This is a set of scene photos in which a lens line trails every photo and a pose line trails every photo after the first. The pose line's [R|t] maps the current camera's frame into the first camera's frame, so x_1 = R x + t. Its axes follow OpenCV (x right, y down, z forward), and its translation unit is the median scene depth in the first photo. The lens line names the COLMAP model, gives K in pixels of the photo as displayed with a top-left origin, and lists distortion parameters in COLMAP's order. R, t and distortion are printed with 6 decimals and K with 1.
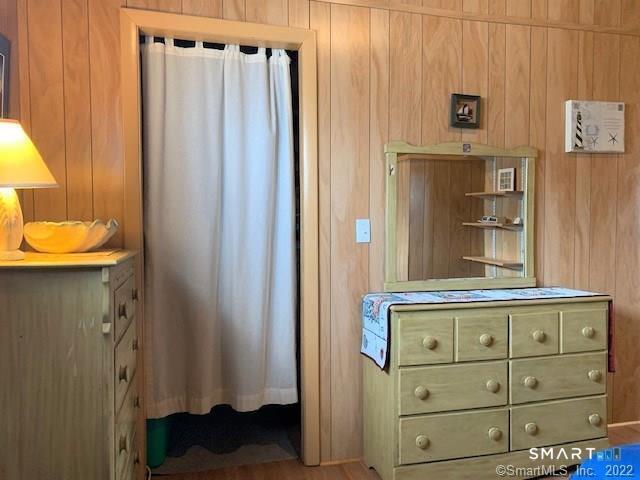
lens RADIAL K [[489.0, 0, 319.3], [0, 489.0, 237.6], [0, 0, 1]] dist [0.026012, -0.017792]
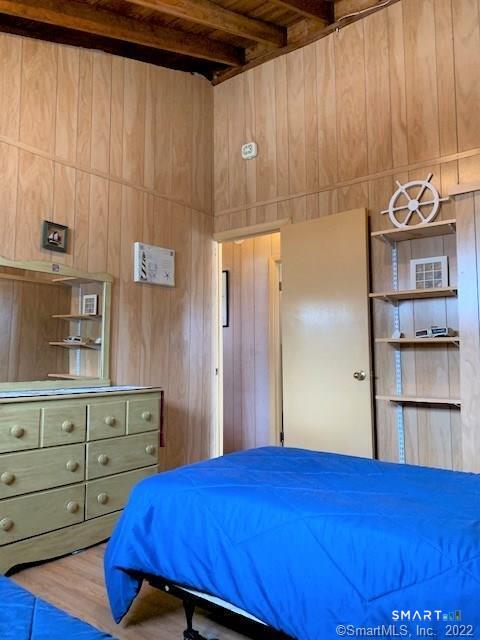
lens RADIAL K [[489.0, 0, 237.4], [0, 489.0, 318.9], [0, 0, 1]] dist [0.026012, -0.017792]
pose [[0.795028, 0.054908, 0.604082, -0.055007], [0.010522, 0.994496, -0.104243, 0.064658], [-0.606481, 0.089232, 0.790075, -0.176218]]
